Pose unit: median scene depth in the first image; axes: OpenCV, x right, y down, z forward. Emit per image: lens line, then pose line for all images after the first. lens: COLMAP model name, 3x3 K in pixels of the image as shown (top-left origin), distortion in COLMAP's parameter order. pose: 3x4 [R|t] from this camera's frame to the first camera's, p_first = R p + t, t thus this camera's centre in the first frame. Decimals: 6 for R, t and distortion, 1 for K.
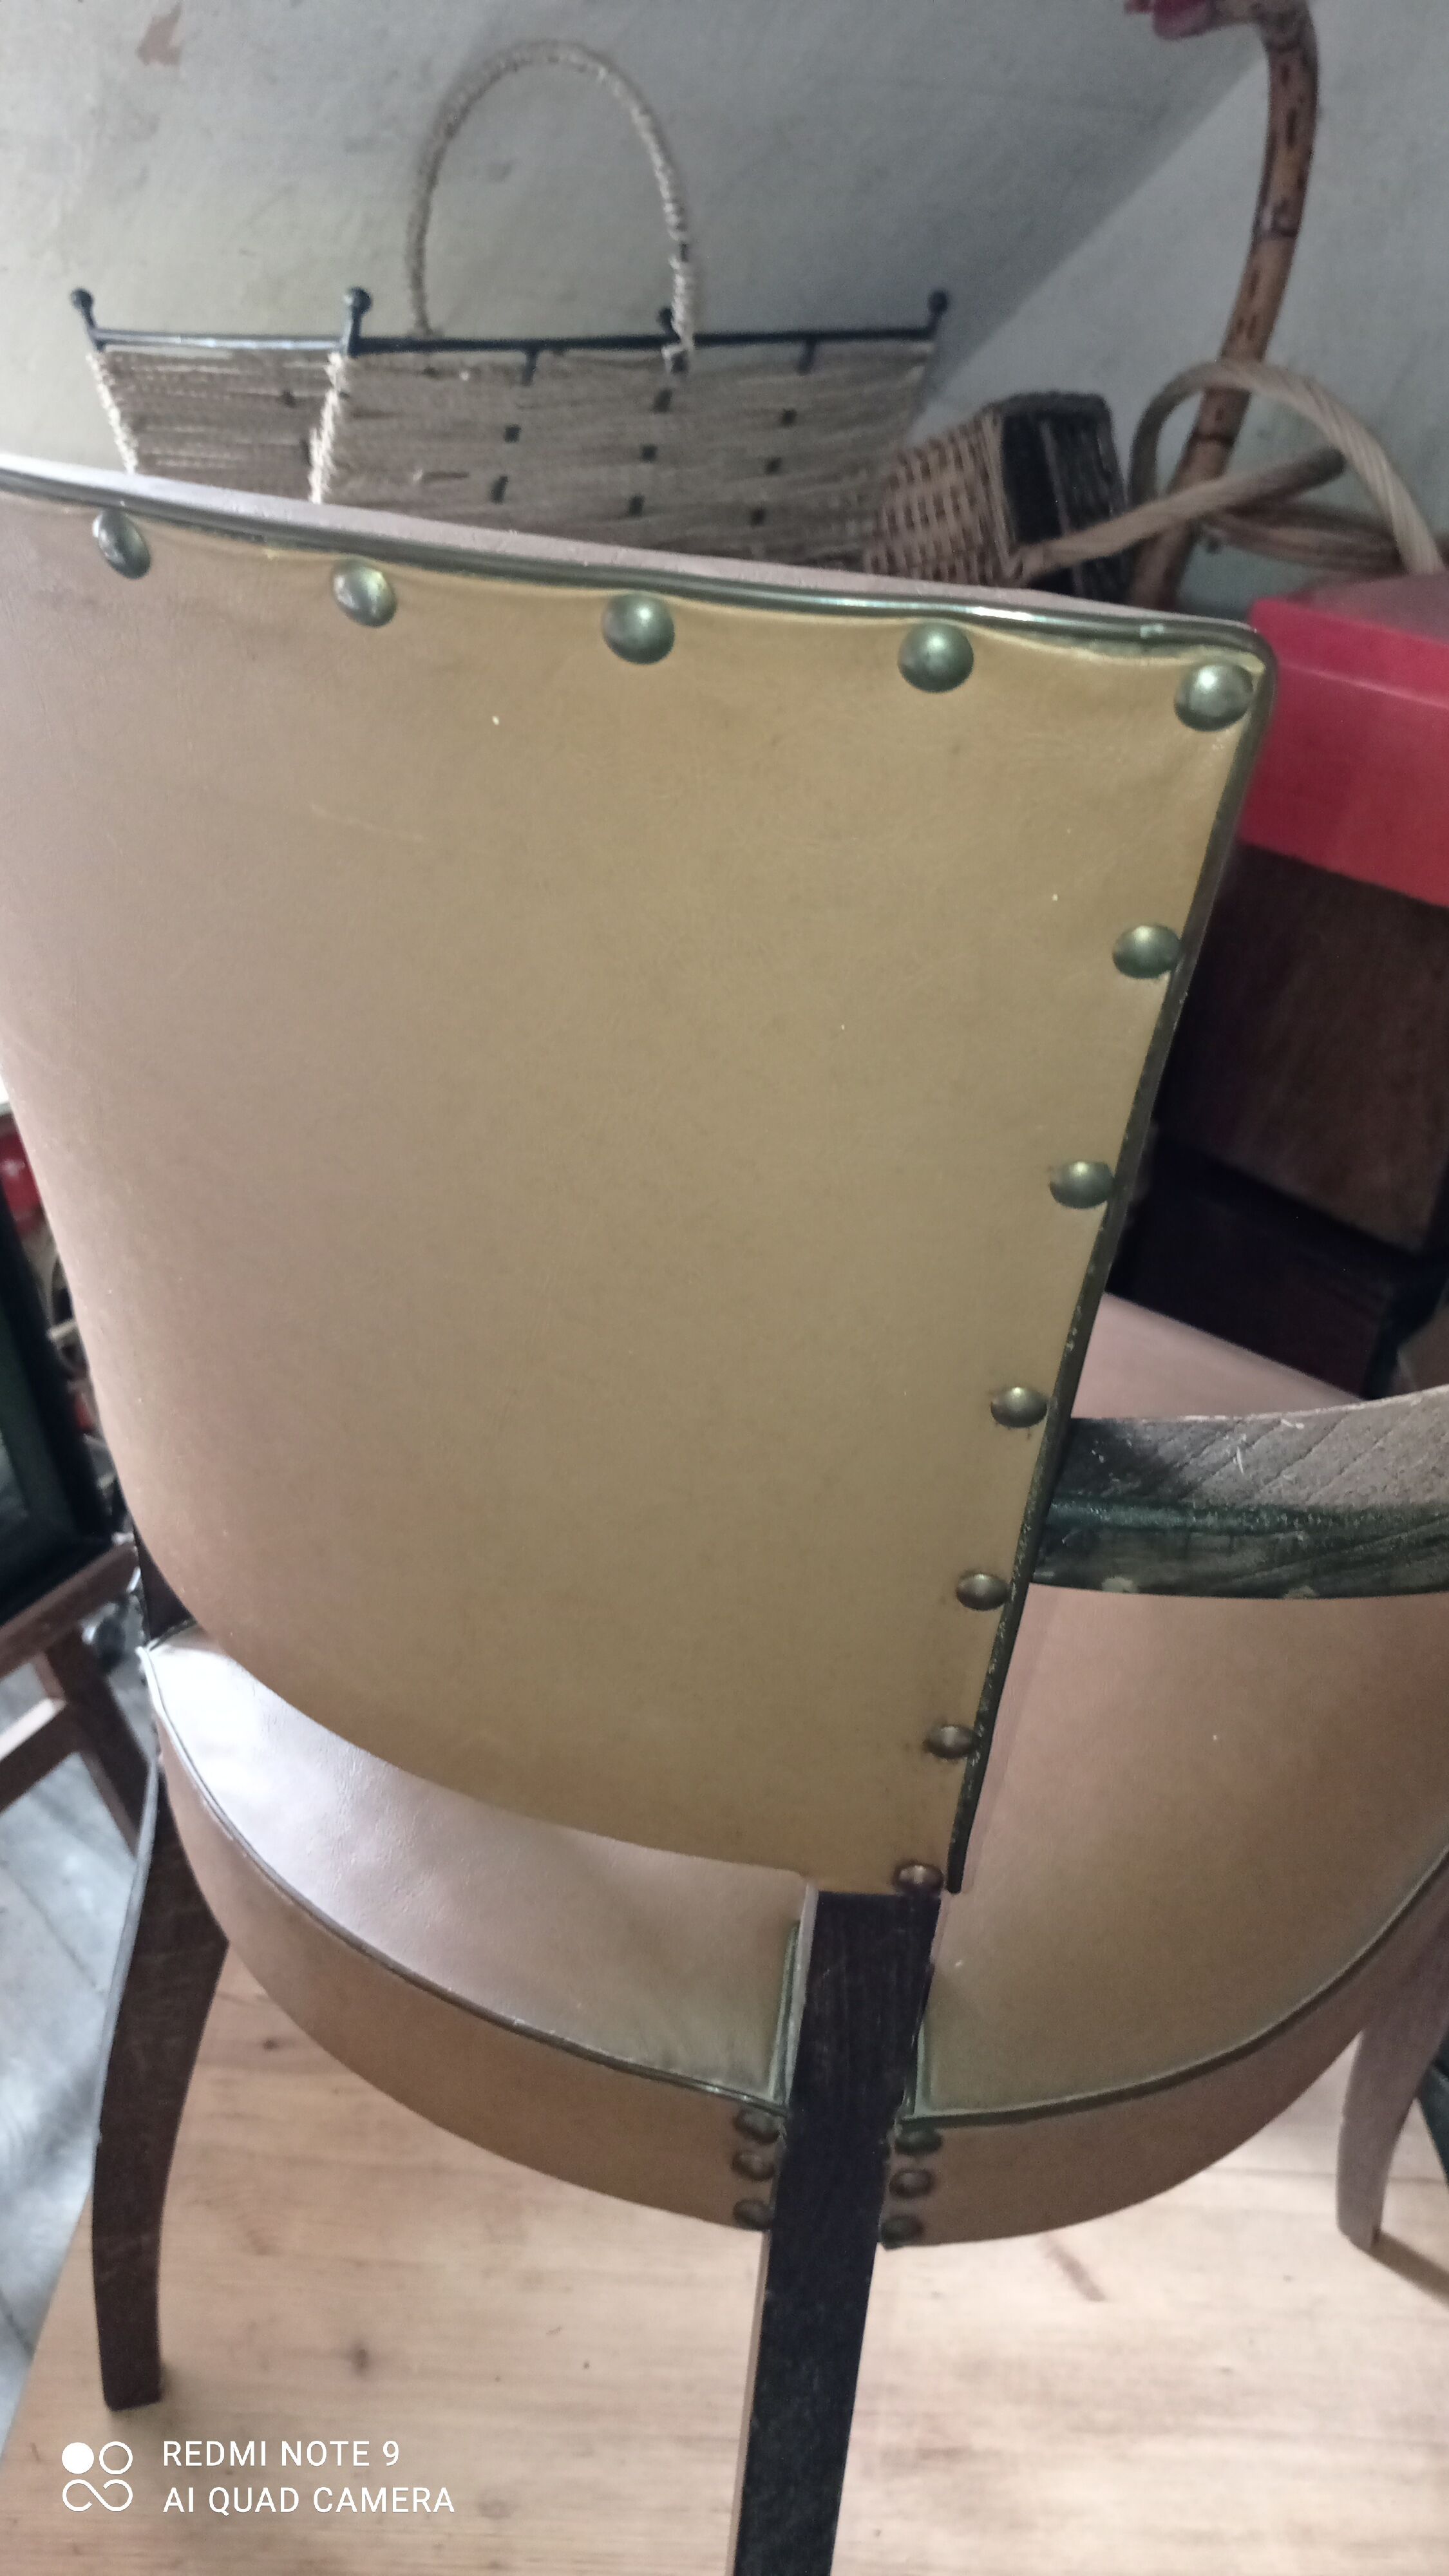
lens RADIAL K [[1946.7, 0, 713.6], [0, 1946.7, 1286.1], [0, 0, 1]] dist [0.004539, -0.004911]
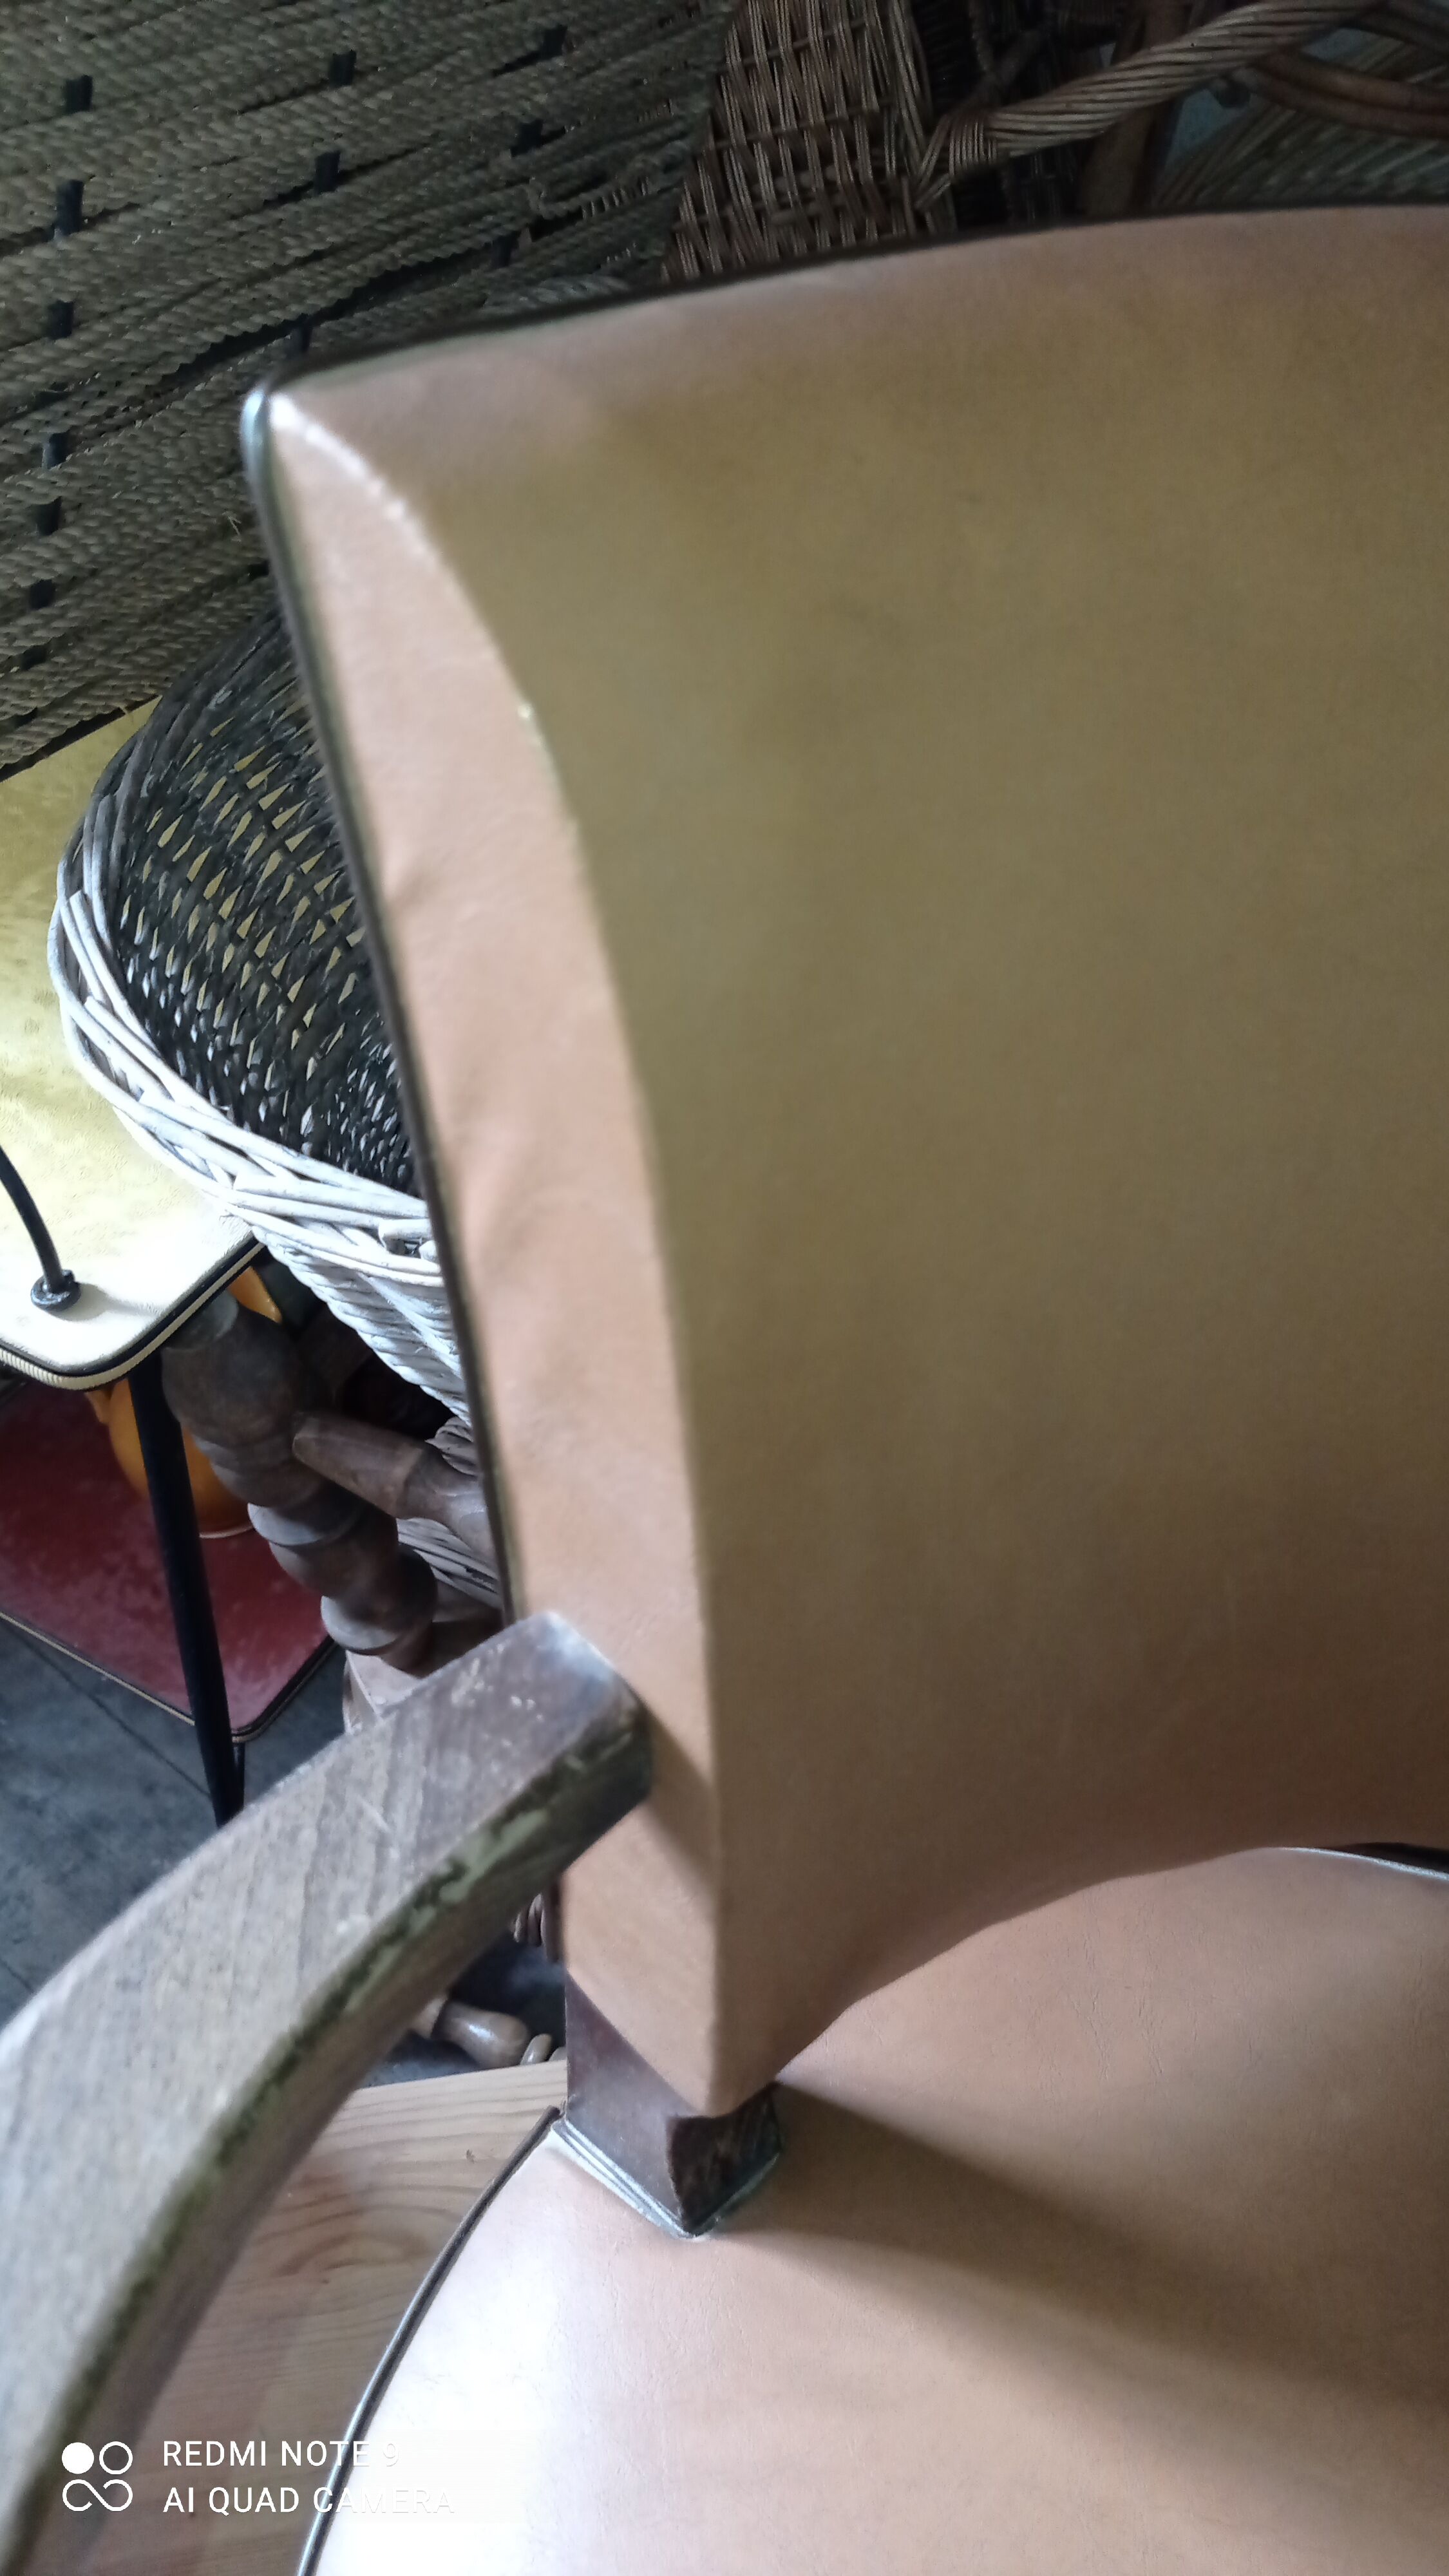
lens RADIAL K [[1931.2, 0, 705.1], [0, 1931.2, 1275.4], [0, 0, 1]] dist [0.011552, -0.005638]
pose [[0.983373, -0.131102, 0.125658, -0.064611], [0.087432, 0.948283, 0.305146, -0.384596], [-0.159165, -0.289086, 0.943979, 0.566198]]
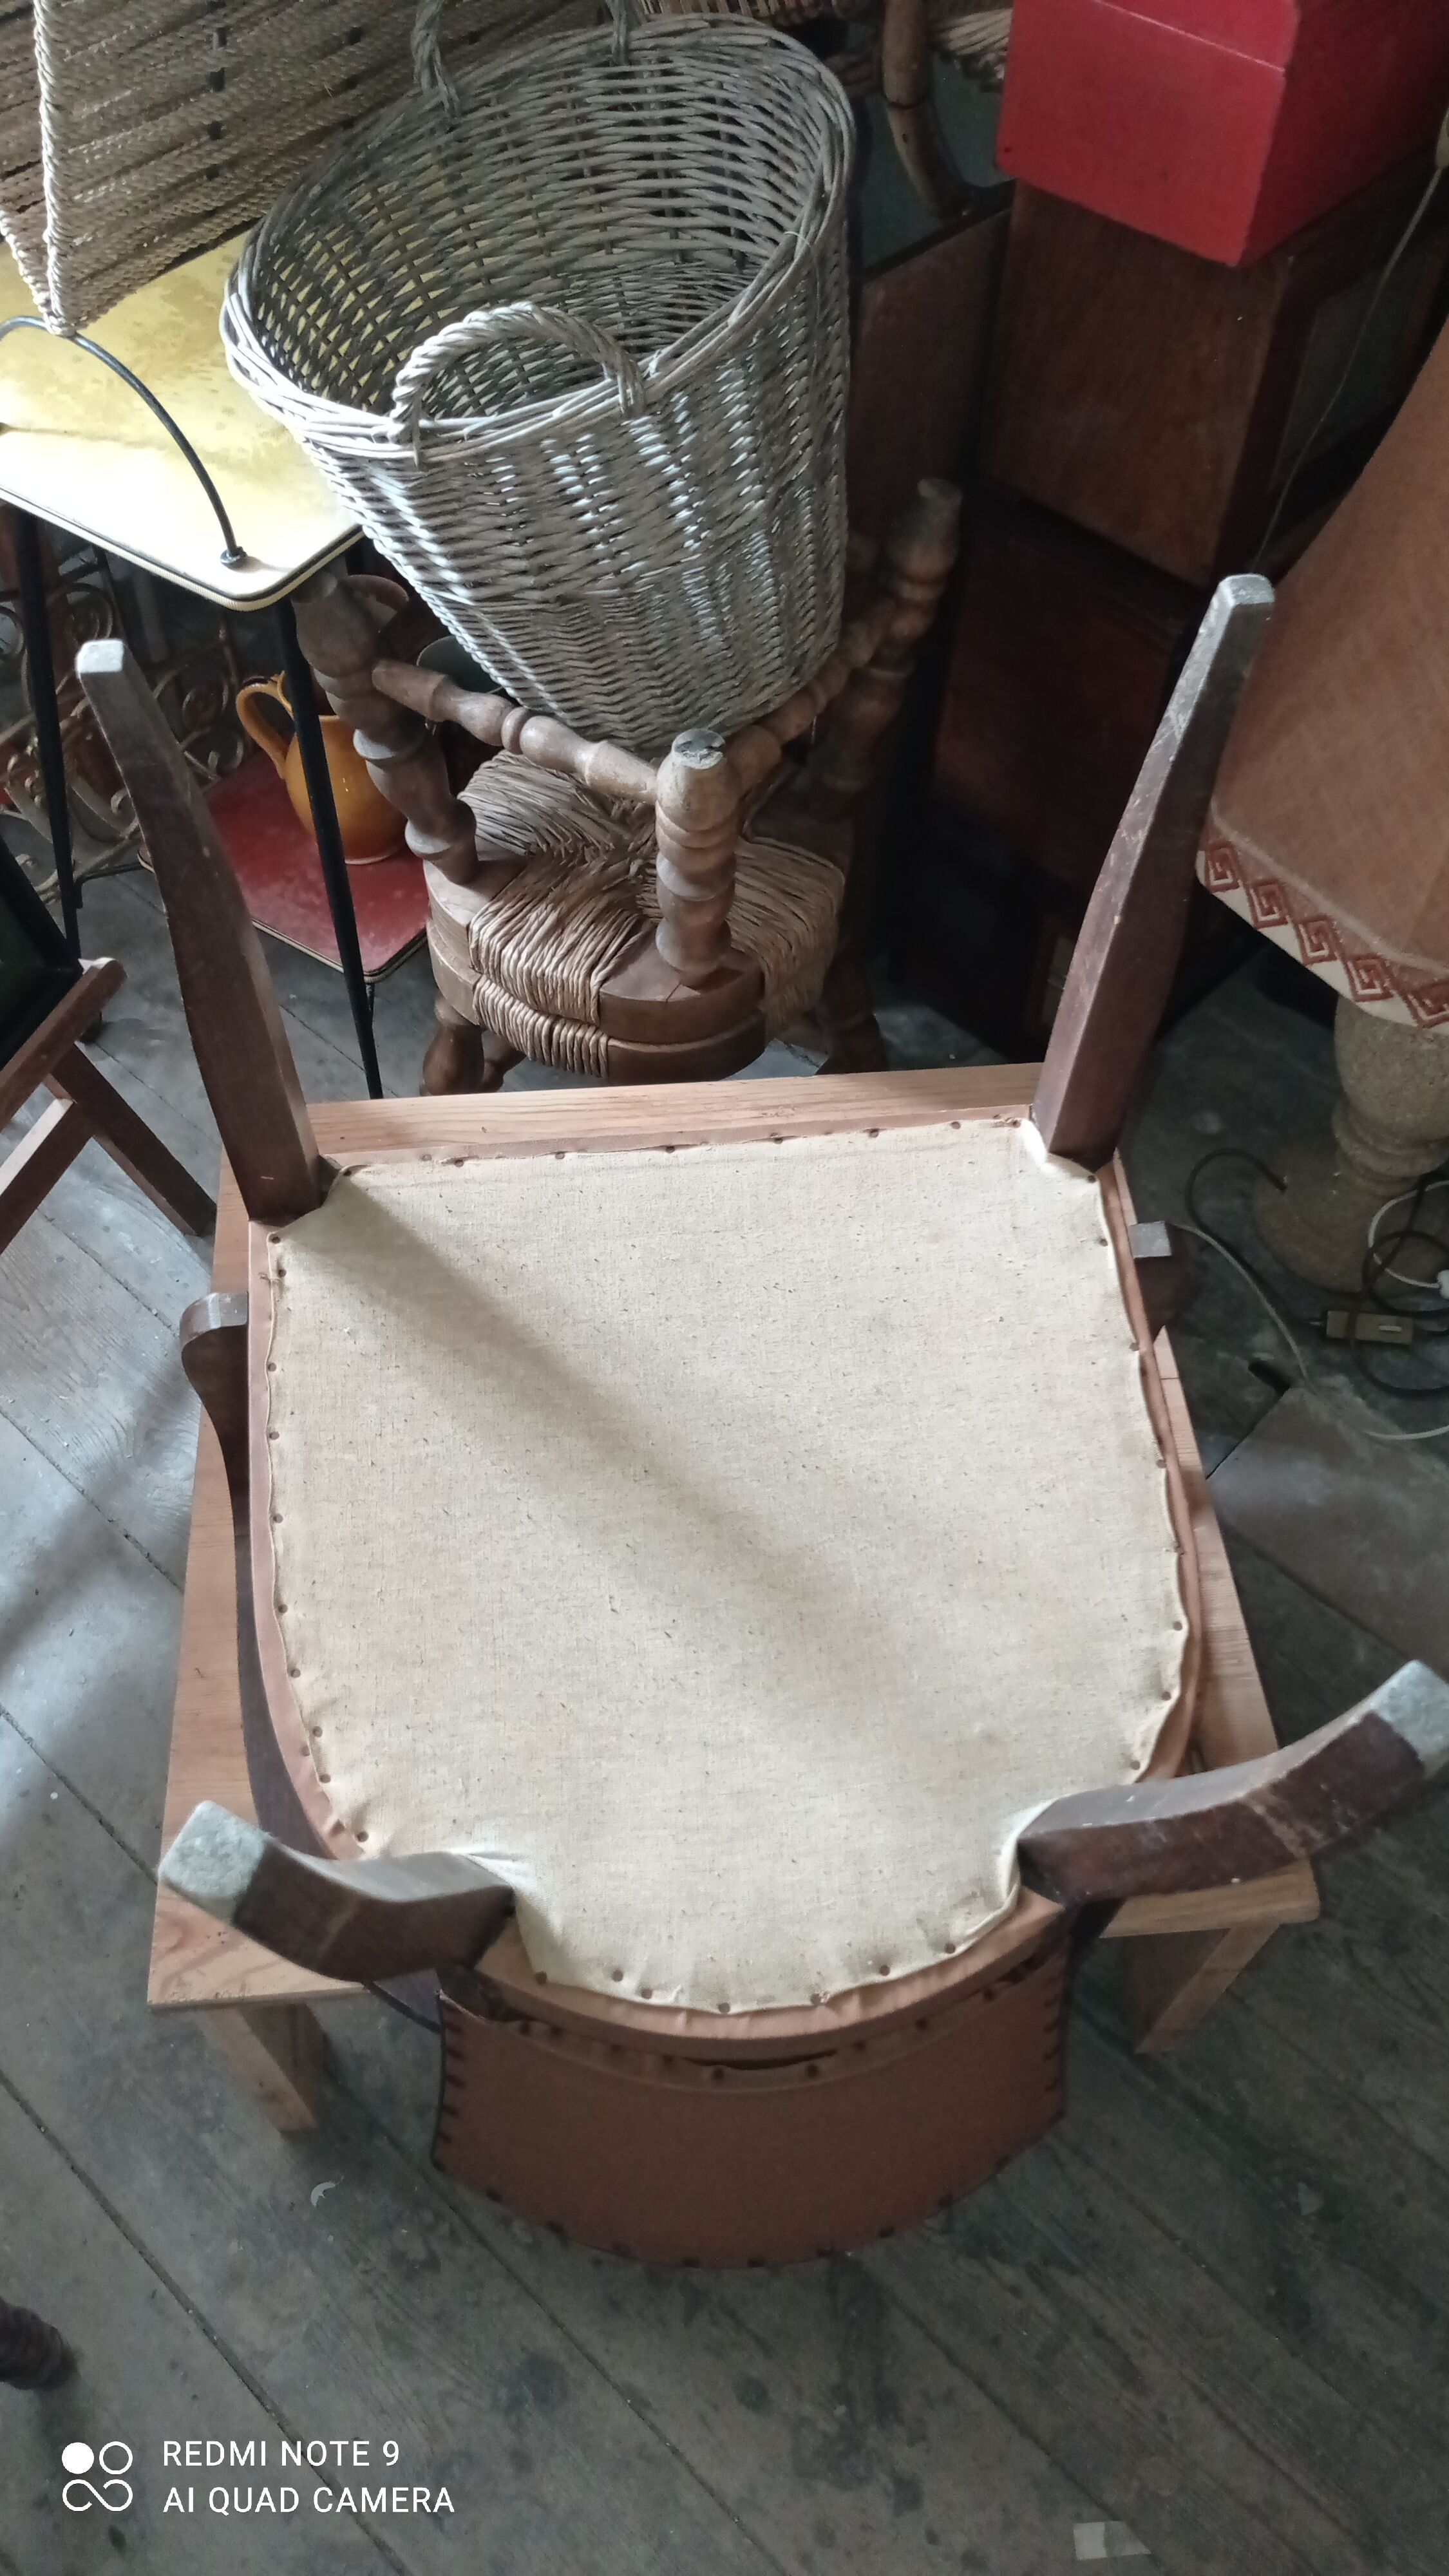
lens RADIAL K [[1921.7, 0, 711.5], [0, 1921.7, 1284.7], [0, 0, 1]] dist [0.016071, -0.002186]
pose [[0.993547, -0.113412, -0.001405, 0.068623], [0.103289, 0.899611, 0.424300, -0.235172], [-0.046857, -0.421707, 0.905521, -0.203504]]
